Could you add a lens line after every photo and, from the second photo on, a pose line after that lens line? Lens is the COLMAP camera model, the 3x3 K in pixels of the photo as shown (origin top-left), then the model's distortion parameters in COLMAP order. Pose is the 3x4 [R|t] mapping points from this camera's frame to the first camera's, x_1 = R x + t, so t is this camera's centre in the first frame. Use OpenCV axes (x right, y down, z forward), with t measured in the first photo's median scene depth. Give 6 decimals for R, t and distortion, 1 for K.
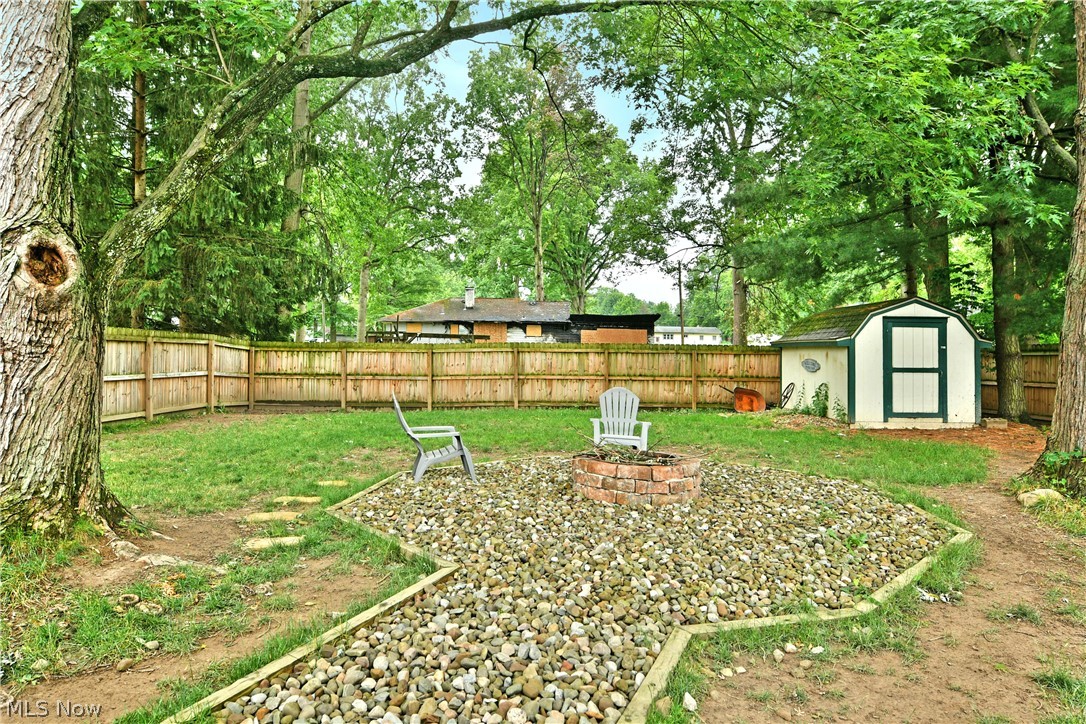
lens RADIAL K [[654.7, 0, 570.0], [0, 654.7, 340.5], [0, 0, 1]] dist [-0.005481, -0.000863]
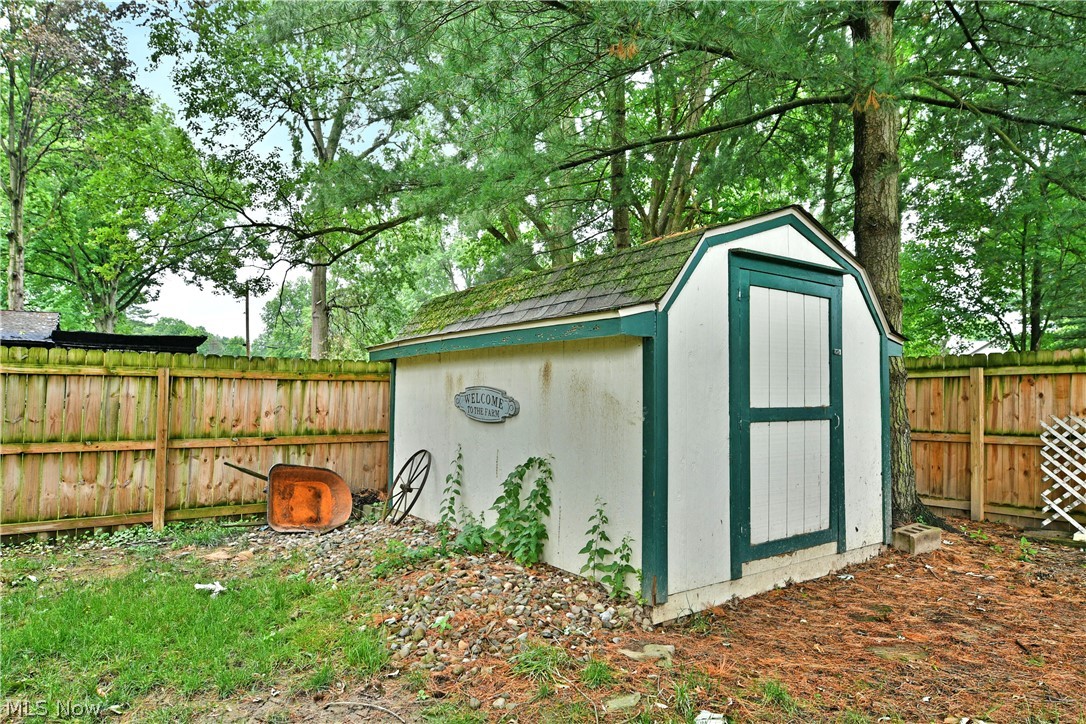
lens RADIAL K [[654.7, 0, 570.0], [0, 654.7, 340.5], [0, 0, 1]] dist [-0.005481, -0.000863]
pose [[0.816963, 0.041259, 0.575213, 0.197368], [-0.007261, 0.998094, -0.061280, 0.024574], [-0.576645, 0.045887, 0.815705, 0.673777]]
